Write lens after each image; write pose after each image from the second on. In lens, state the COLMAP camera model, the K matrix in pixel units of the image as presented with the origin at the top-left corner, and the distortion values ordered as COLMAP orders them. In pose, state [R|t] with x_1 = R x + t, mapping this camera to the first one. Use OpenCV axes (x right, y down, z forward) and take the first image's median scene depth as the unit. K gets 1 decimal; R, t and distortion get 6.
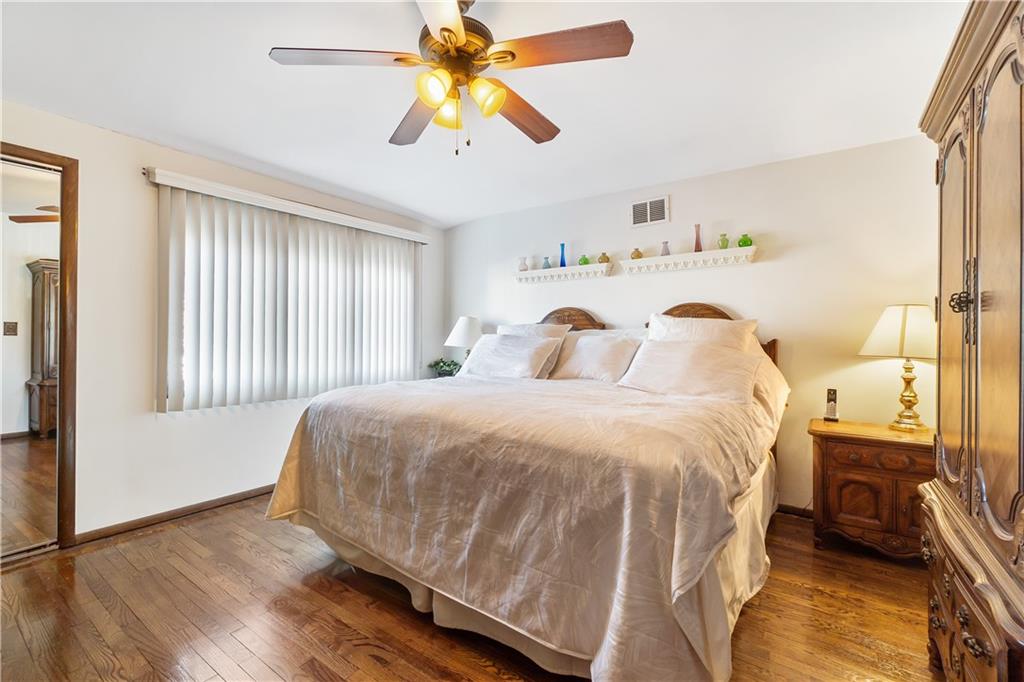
lens RADIAL K [[448.7, 0, 509.0], [0, 448.7, 337.4], [0, 0, 1]] dist [-0.000718, 0.000052]
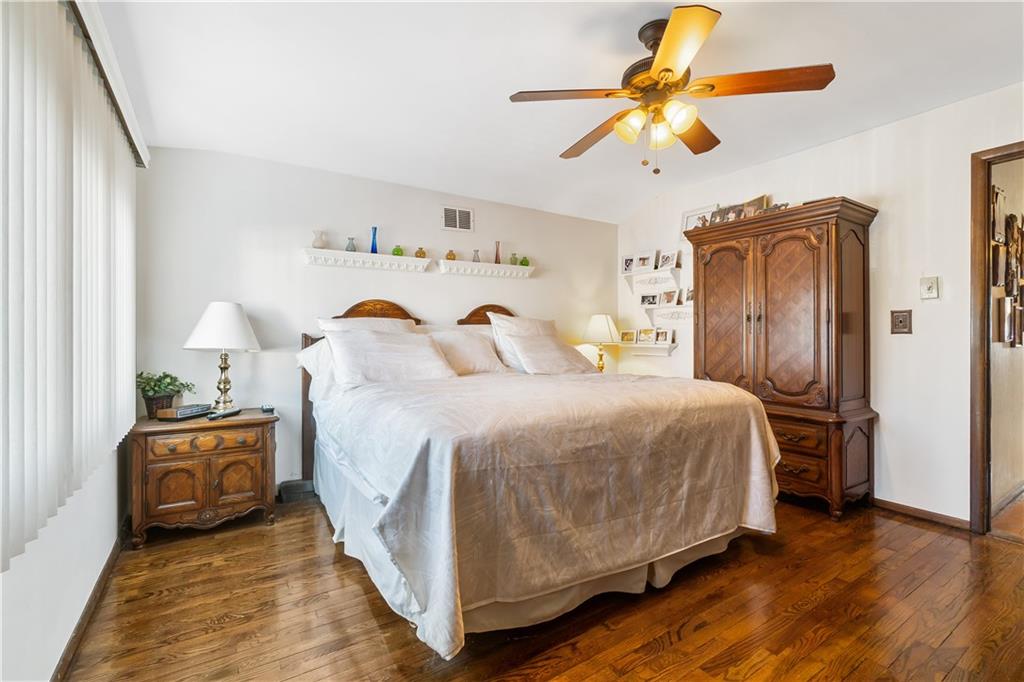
lens RADIAL K [[454.8, 0, 509.6], [0, 454.8, 336.1], [0, 0, 1]] dist [-0.002487, -0.000149]
pose [[0.367125, -0.011860, 0.930096, -1.316835], [0.004587, 0.999930, 0.010940, -0.007048], [-0.930160, 0.000250, 0.367153, 0.908065]]
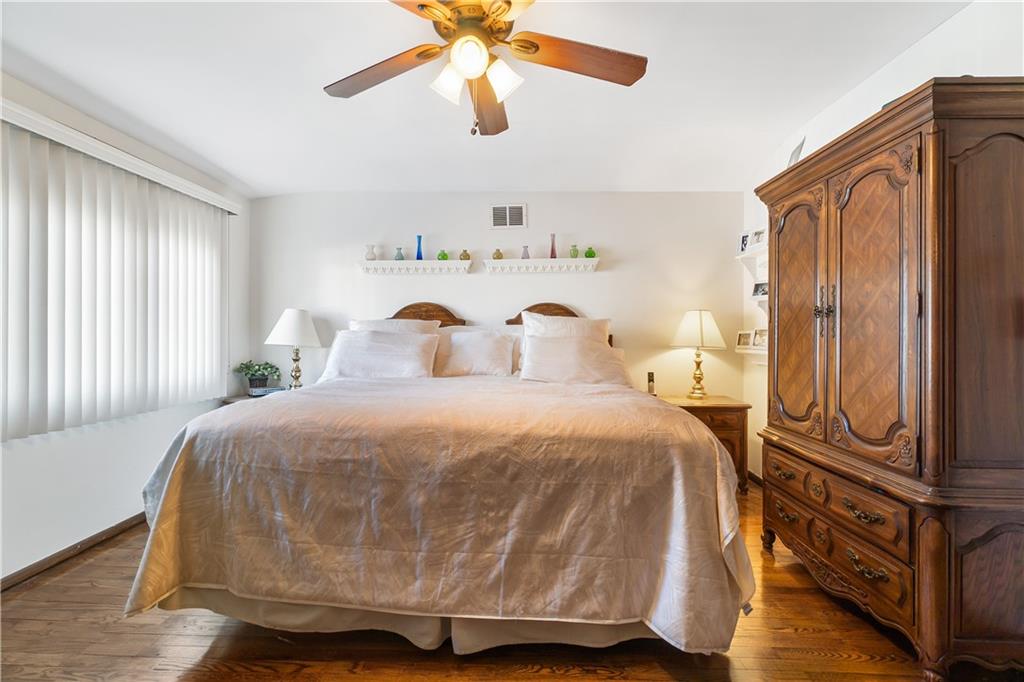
lens RADIAL K [[454.8, 0, 509.6], [0, 454.8, 336.1], [0, 0, 1]] dist [-0.002487, -0.000149]
pose [[0.829059, -0.006551, 0.559123, -0.564875], [0.002374, 0.999964, 0.008196, -0.004932], [-0.559156, -0.005468, 0.829044, 0.187461]]
